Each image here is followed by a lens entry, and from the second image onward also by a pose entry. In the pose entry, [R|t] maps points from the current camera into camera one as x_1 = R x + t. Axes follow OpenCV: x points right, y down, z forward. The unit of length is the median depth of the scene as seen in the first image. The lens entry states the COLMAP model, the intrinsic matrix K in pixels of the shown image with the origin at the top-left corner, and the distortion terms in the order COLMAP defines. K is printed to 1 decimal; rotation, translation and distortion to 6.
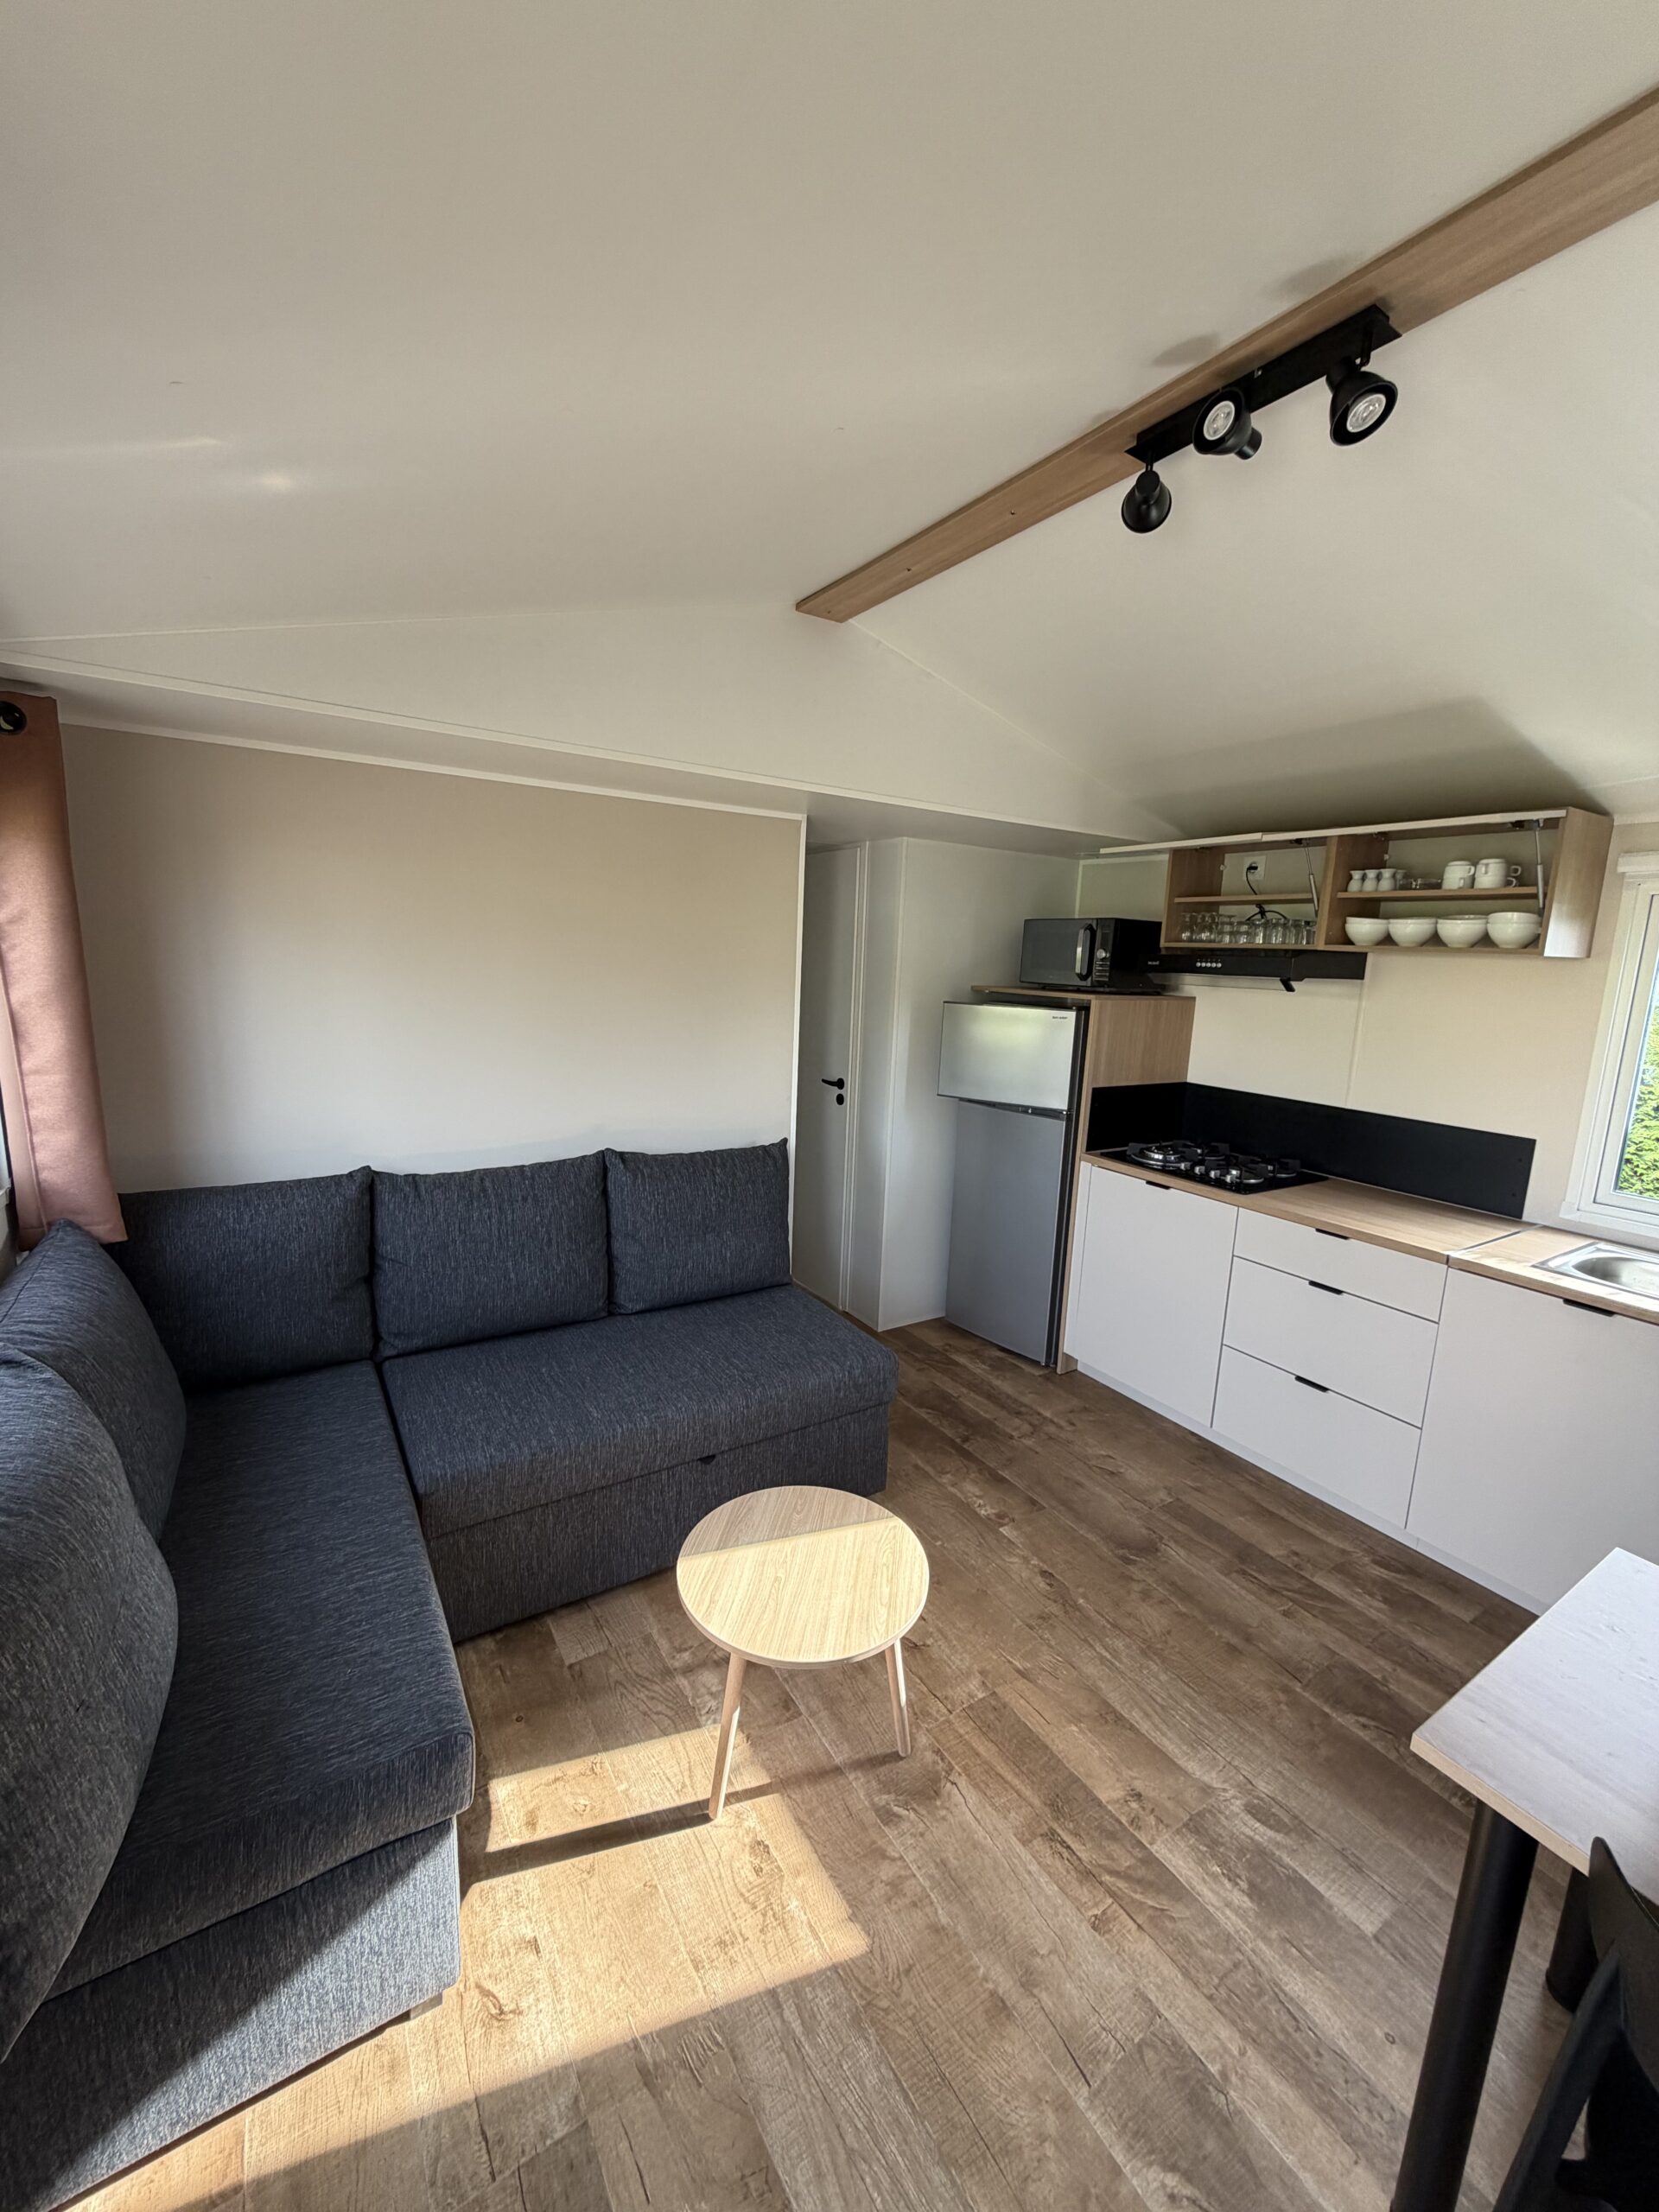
lens RADIAL K [[875.0, 0, 829.5], [0, 875.0, 1106.0], [0, 0, 1]] dist [-0.001445, -0.000093]
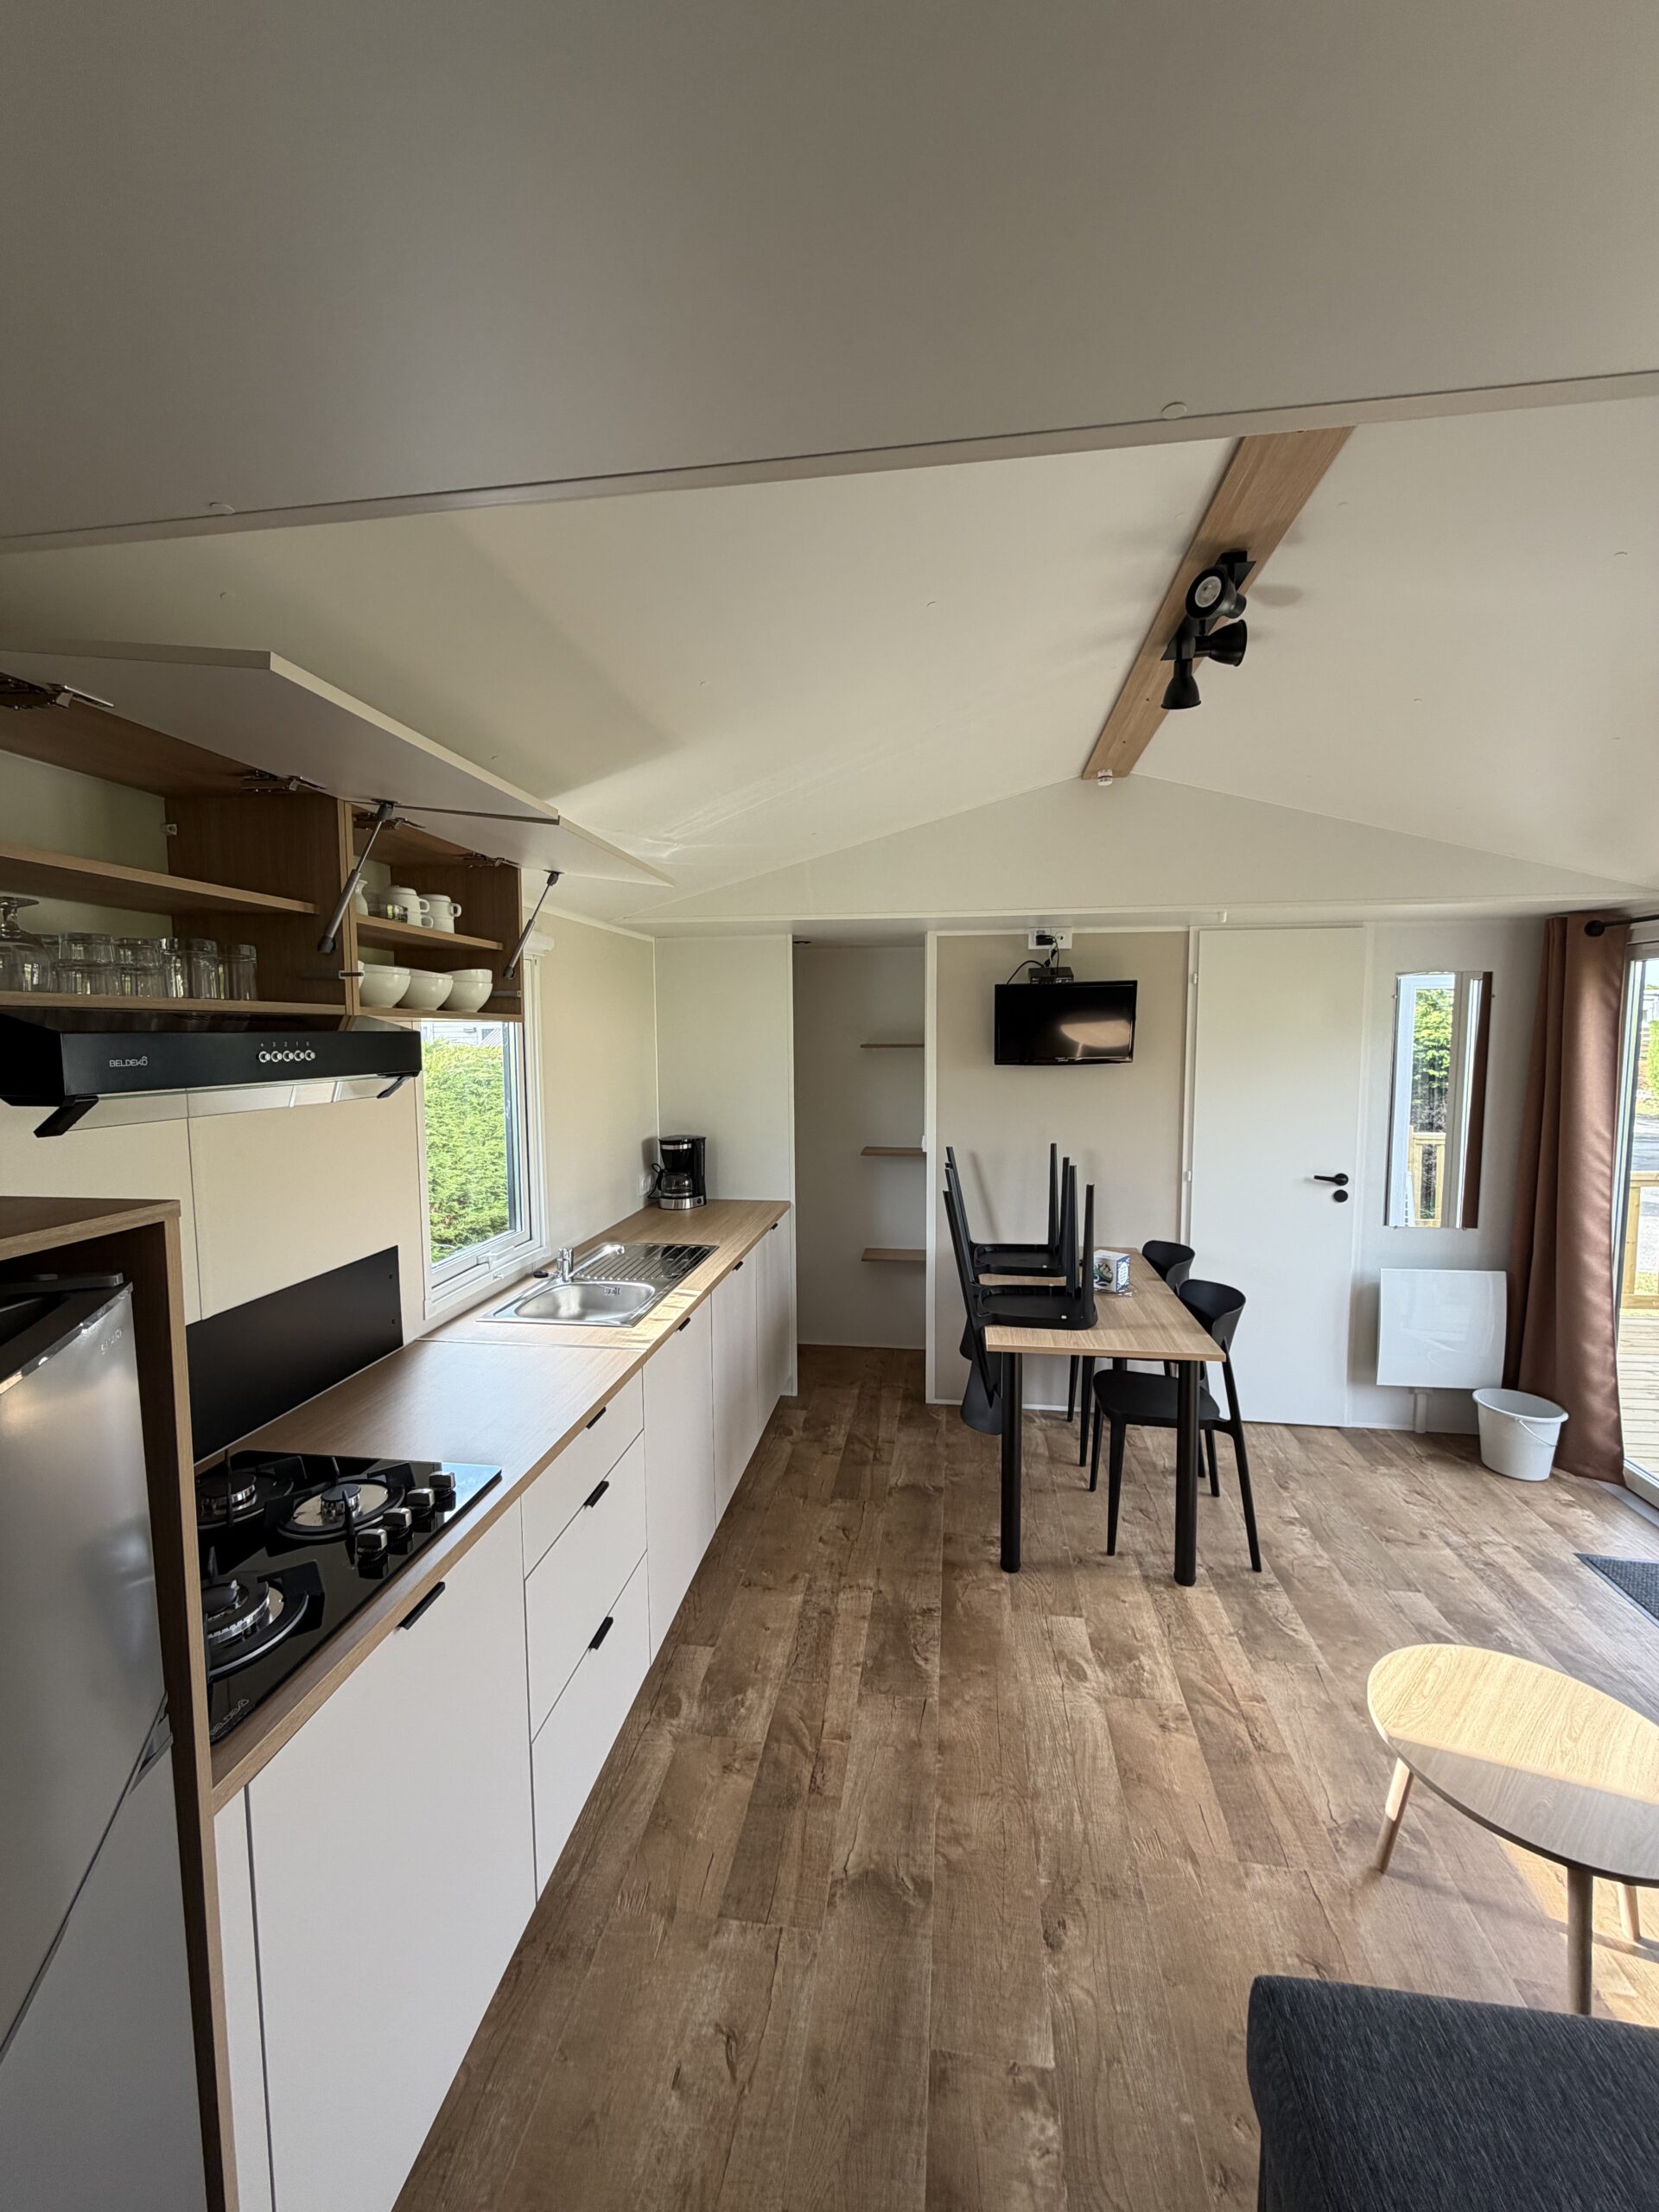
lens RADIAL K [[875.0, 0, 829.5], [0, 875.0, 1106.0], [0, 0, 1]] dist [-0.001445, -0.000093]
pose [[-0.756123, -0.088721, 0.648388, -0.004597], [0.087948, 0.968004, 0.235017, -0.309610], [-0.648493, 0.234726, -0.724127, 1.672667]]
